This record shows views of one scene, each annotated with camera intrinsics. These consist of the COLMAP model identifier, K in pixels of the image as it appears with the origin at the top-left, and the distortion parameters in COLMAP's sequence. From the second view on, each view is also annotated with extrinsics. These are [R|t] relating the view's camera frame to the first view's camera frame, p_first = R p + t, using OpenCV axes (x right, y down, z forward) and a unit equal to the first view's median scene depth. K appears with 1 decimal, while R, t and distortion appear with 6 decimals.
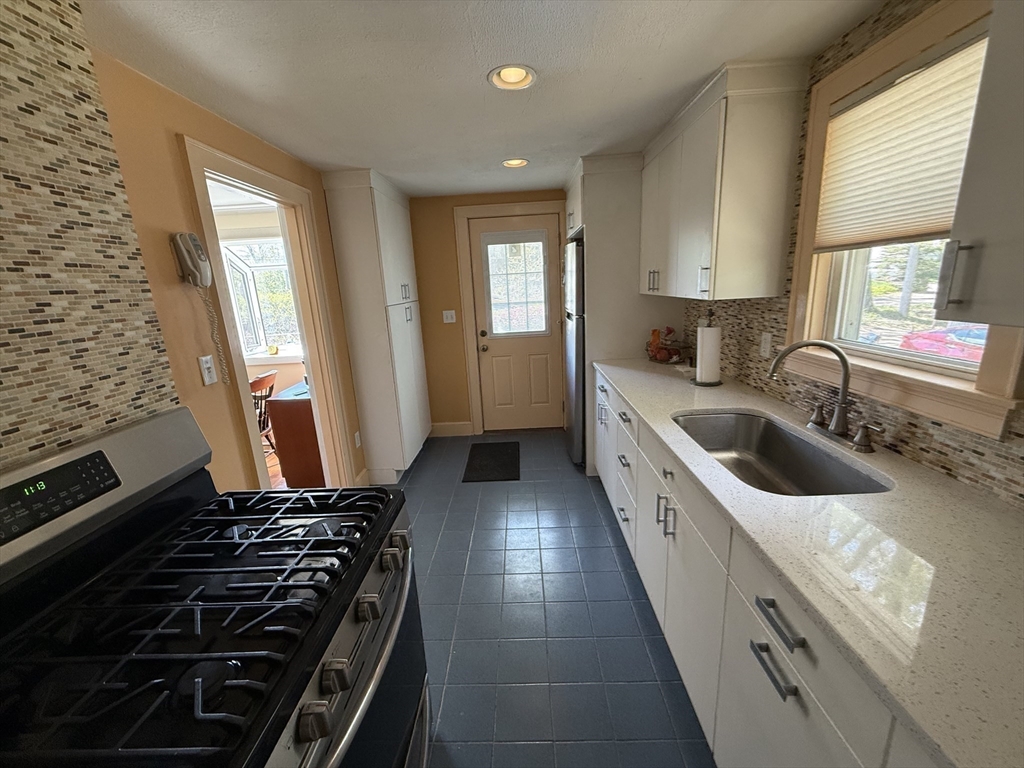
lens RADIAL K [[409.0, 0, 512.0], [0, 409.0, 384.0], [0, 0, 1]] dist [-0.000149, 0.000000]
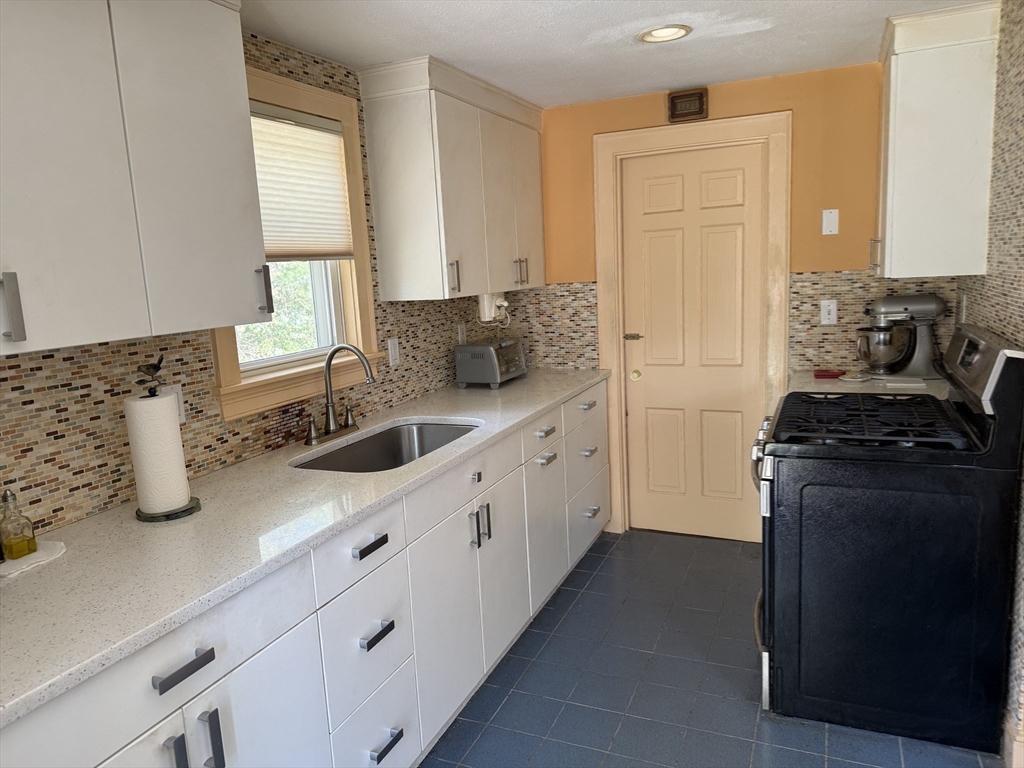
lens RADIAL K [[712.6, 0, 512.0], [0, 712.6, 384.0], [0, 0, 1]] dist [0.142790, -0.240321]
pose [[-0.919325, 0.034372, 0.391996, -0.337061], [0.186421, 0.915336, 0.356942, -0.540757], [-0.346539, 0.401222, -0.847898, 2.253316]]
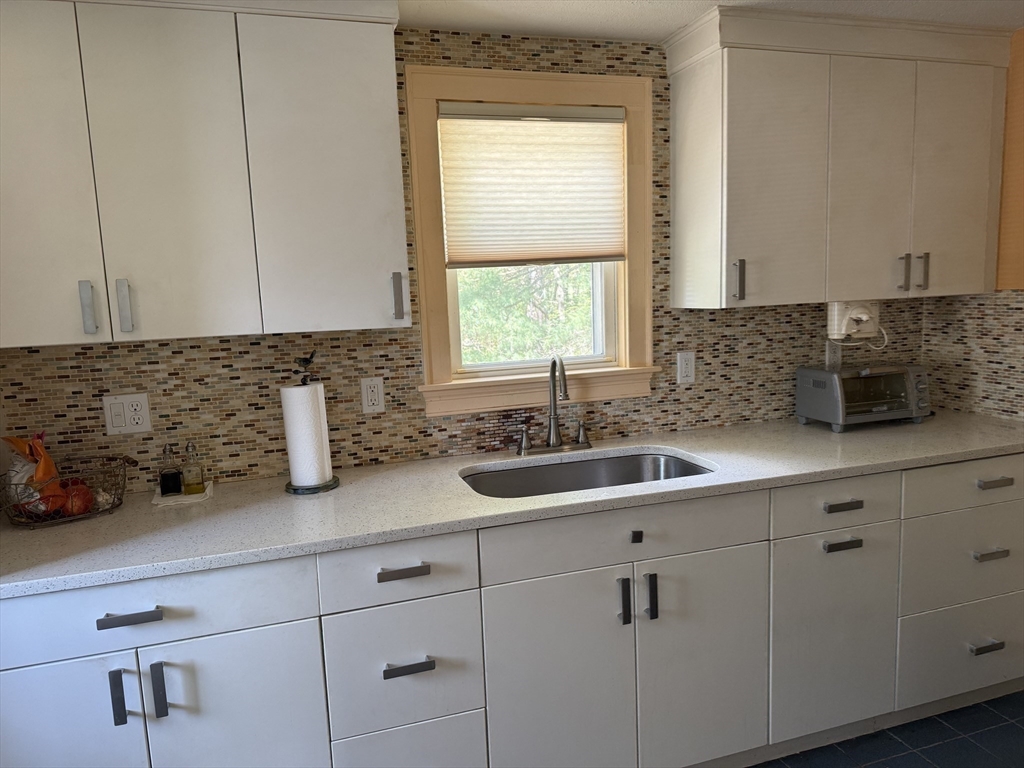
lens RADIAL K [[712.6, 0, 512.0], [0, 712.6, 384.0], [0, 0, 1]] dist [0.142790, -0.240321]
pose [[-0.322400, -0.062268, 0.944553, -0.754560], [0.282222, 0.946131, 0.158702, -0.310038], [-0.903553, 0.317739, -0.287460, 1.475044]]
